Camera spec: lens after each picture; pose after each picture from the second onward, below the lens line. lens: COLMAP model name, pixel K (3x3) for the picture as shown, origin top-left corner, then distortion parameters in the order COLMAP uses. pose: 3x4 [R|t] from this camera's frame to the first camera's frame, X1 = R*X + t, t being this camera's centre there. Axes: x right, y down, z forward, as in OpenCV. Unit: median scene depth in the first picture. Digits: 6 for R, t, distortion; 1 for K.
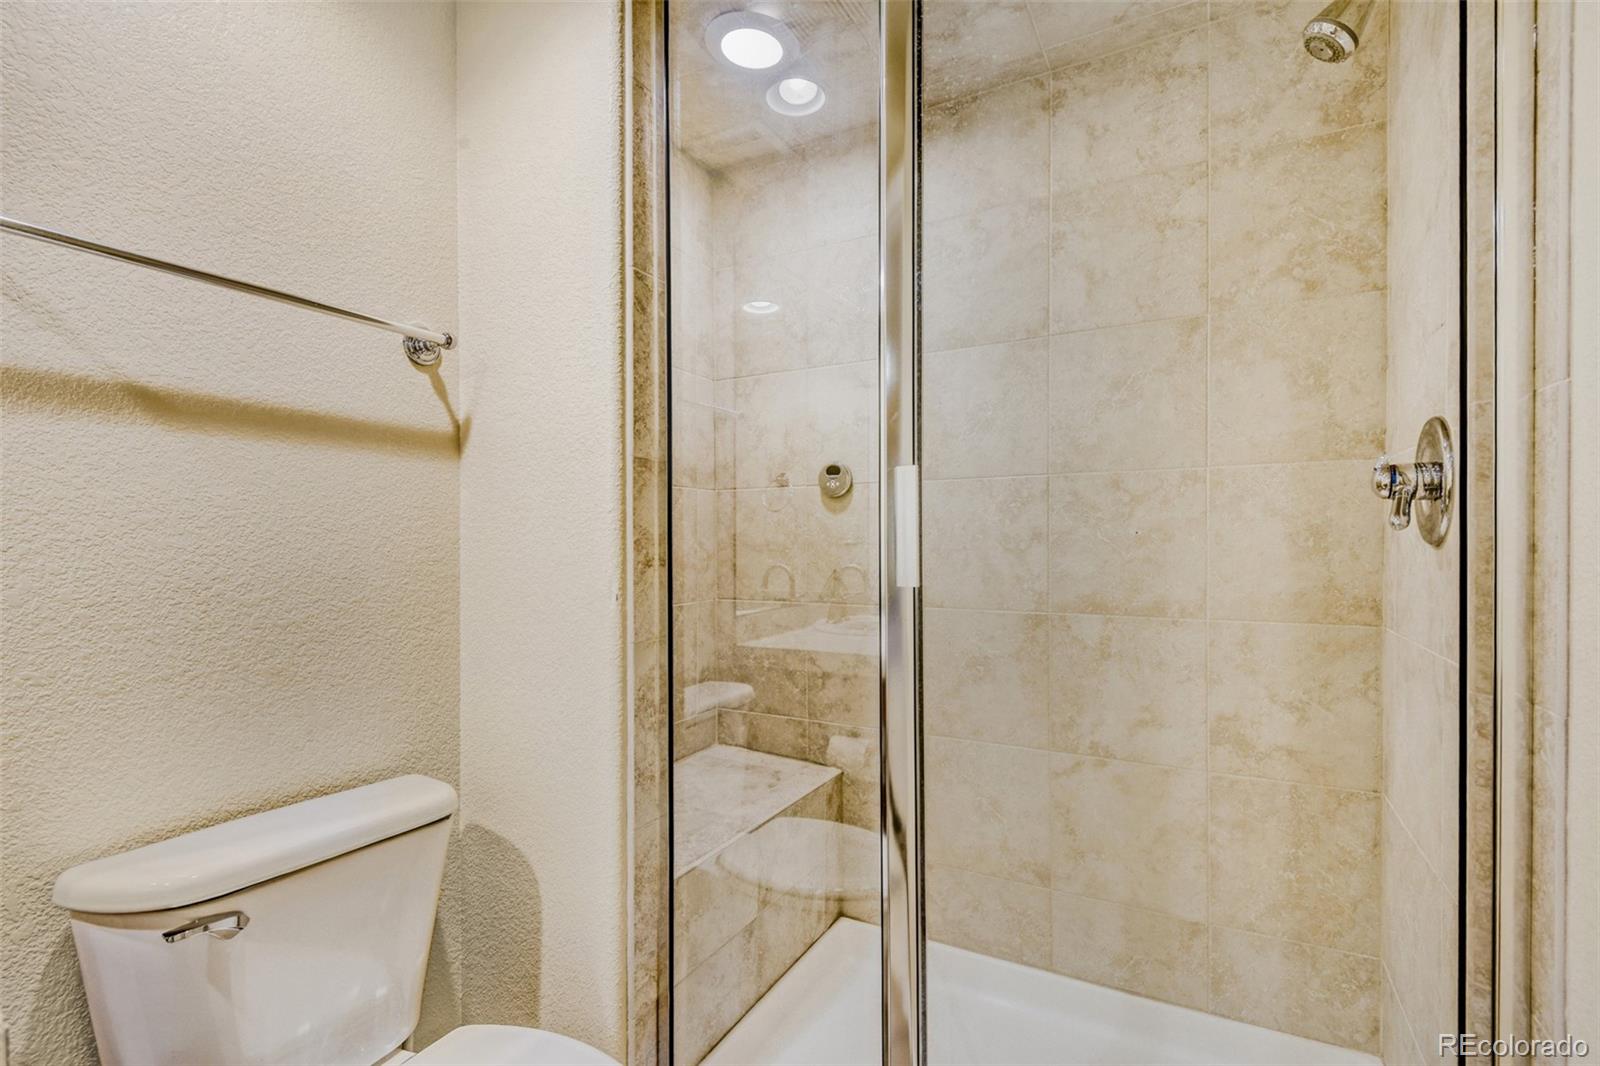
lens RADIAL K [[813.9, 0, 804.5], [0, 813.9, 540.0], [0, 0, 1]] dist [0.005104, -0.000014]
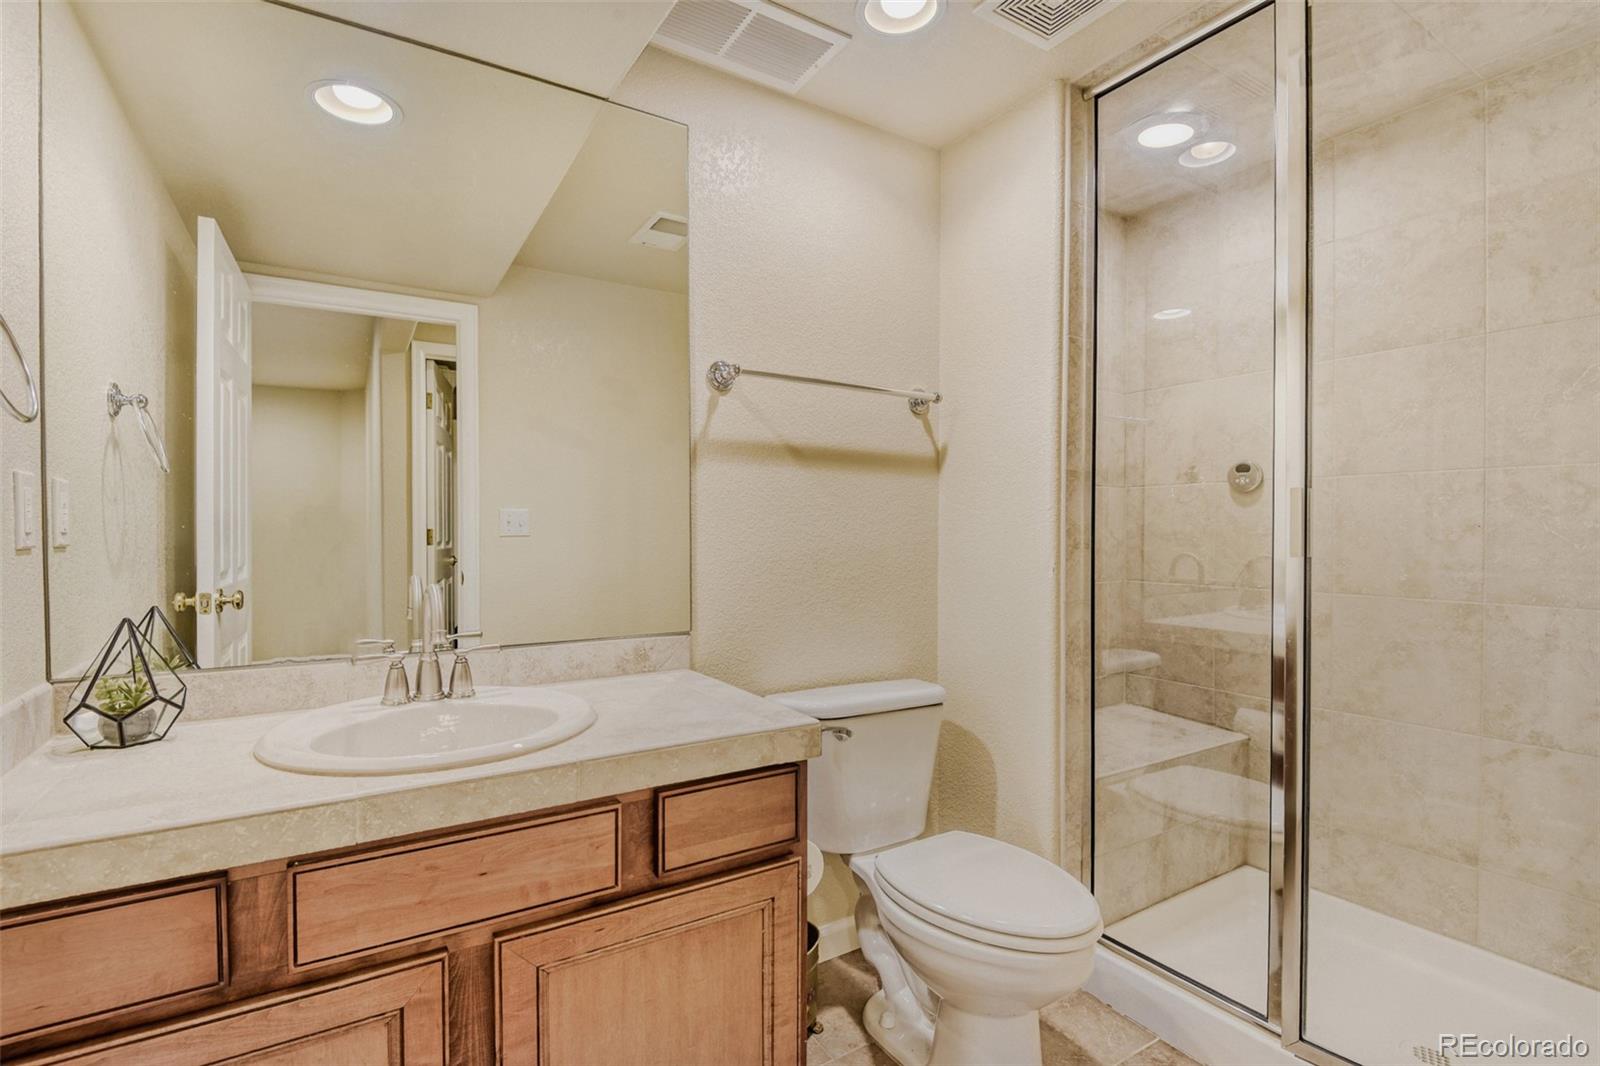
lens RADIAL K [[749.3, 0, 776.6], [0, 749.3, 534.2], [0, 0, 1]] dist [0.012903, -0.011760]
pose [[0.860062, 0.010011, -0.510091, 0.016144], [-0.006333, 0.999940, 0.008945, -0.000266], [0.510150, -0.004463, 0.860074, -0.281285]]
